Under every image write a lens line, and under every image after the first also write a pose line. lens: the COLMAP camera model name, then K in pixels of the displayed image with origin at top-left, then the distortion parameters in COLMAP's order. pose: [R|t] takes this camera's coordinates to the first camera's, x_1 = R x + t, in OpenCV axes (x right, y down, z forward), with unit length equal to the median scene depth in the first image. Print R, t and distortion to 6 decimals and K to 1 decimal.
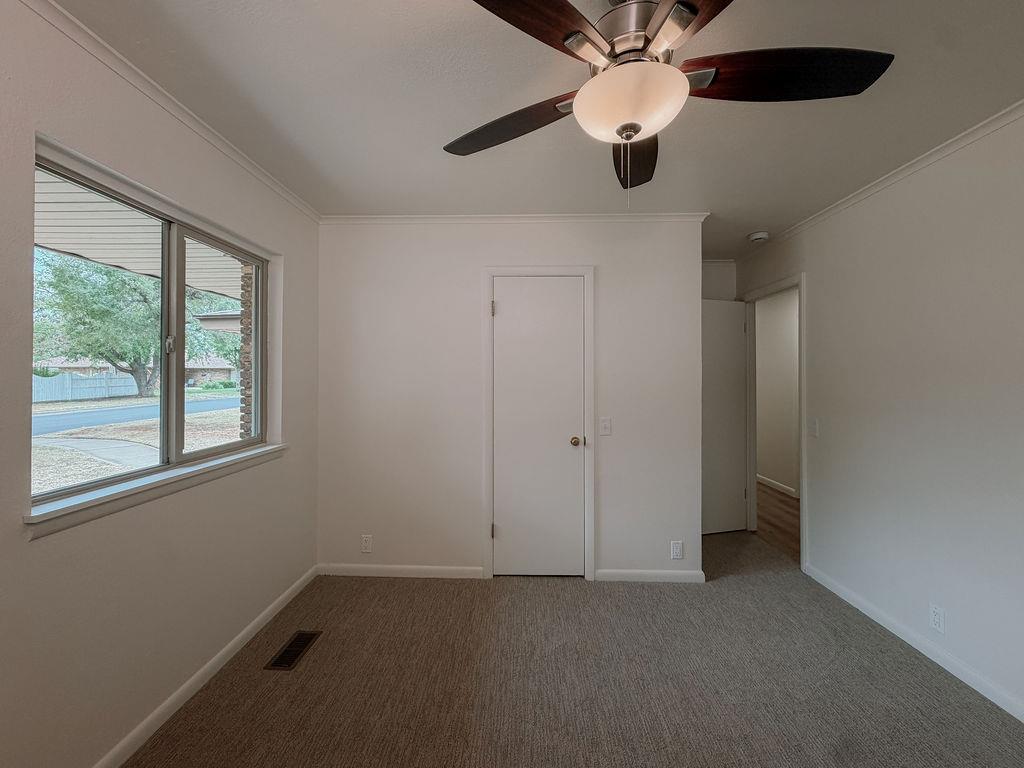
lens RADIAL K [[414.6, 0, 497.3], [0, 414.6, 362.0], [0, 0, 1]] dist [0.000482, -0.000236]
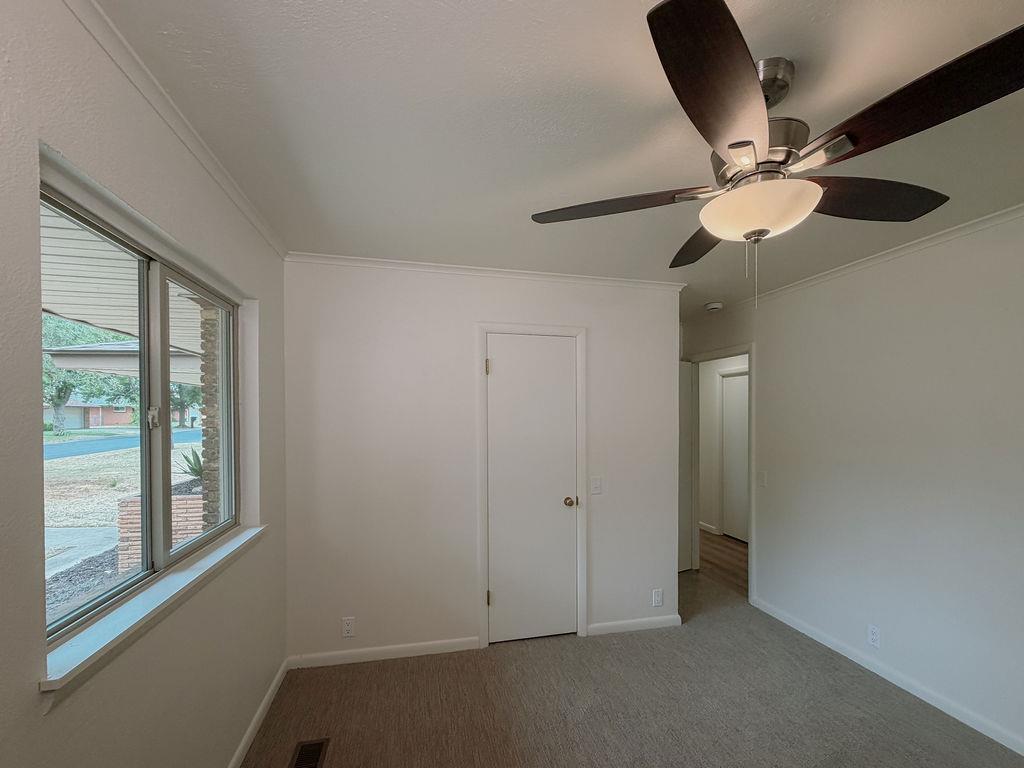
lens RADIAL K [[426.6, 0, 512.2], [0, 426.6, 412.1], [0, 0, 1]] dist [0.000504, -0.000386]
pose [[0.968698, 0.003000, 0.248223, -0.207513], [-0.008090, 0.999777, 0.019488, -0.046138], [-0.248109, -0.020886, 0.968507, 0.033655]]
